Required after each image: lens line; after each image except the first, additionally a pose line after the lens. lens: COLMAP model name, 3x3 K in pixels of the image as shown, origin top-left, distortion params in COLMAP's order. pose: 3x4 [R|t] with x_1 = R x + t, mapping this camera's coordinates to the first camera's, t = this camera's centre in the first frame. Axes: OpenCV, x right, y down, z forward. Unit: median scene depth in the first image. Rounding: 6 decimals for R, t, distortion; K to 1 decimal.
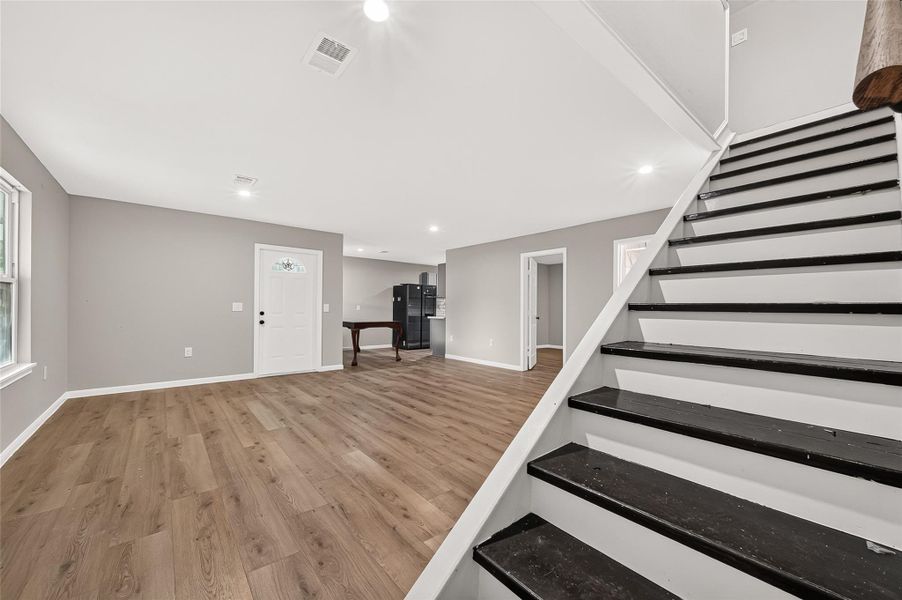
lens RADIAL K [[357.0, 0, 463.1], [0, 357.0, 307.0], [0, 0, 1]] dist [0.000034, -0.000214]
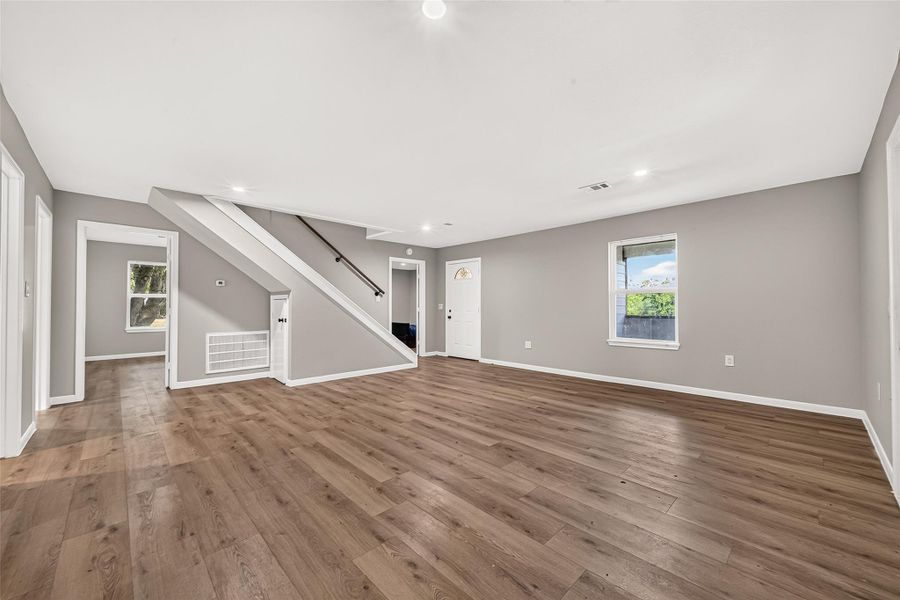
lens RADIAL K [[352.7, 0, 455.8], [0, 352.7, 303.3], [0, 0, 1]] dist [0.002274, 0.000025]
pose [[-0.997668, -0.006609, -0.067928, -0.101396], [-0.005773, 0.999905, -0.012492, 0.006834], [0.068005, -0.012071, -0.997612, 1.533799]]
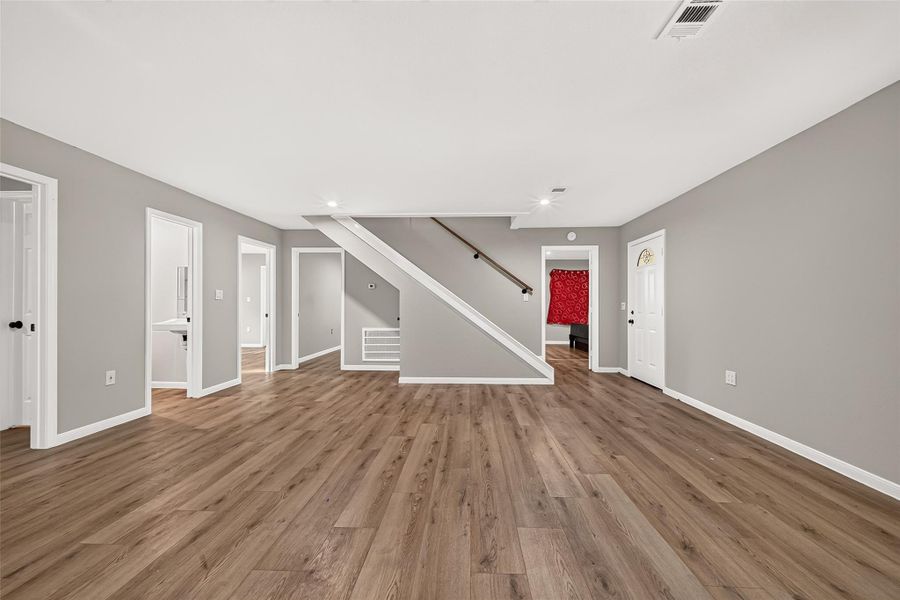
lens RADIAL K [[349.8, 0, 451.0], [0, 349.8, 305.9], [0, 0, 1]] dist [0.000853, -0.000267]
pose [[-0.727518, -0.007349, 0.686049, -0.527059], [-0.006728, 0.999971, 0.003577, 0.000887], [-0.686056, -0.002014, -0.727546, 1.147508]]
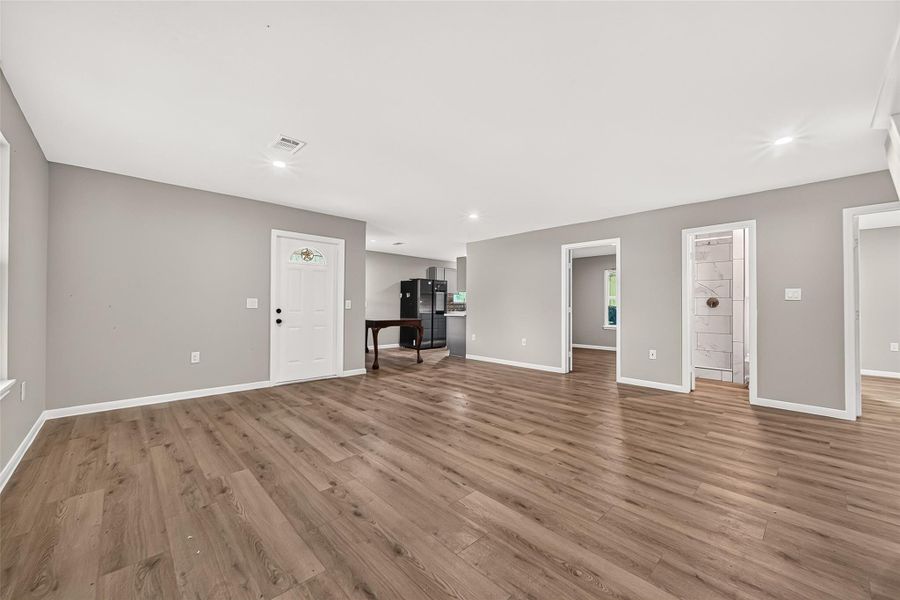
lens RADIAL K [[352.7, 0, 455.8], [0, 352.7, 303.3], [0, 0, 1]] dist [0.002274, 0.000025]
pose [[0.998270, -0.000341, 0.058789, -0.217080], [0.000453, 0.999998, -0.001889, 0.001612], [-0.058788, 0.001913, 0.998269, 0.143702]]
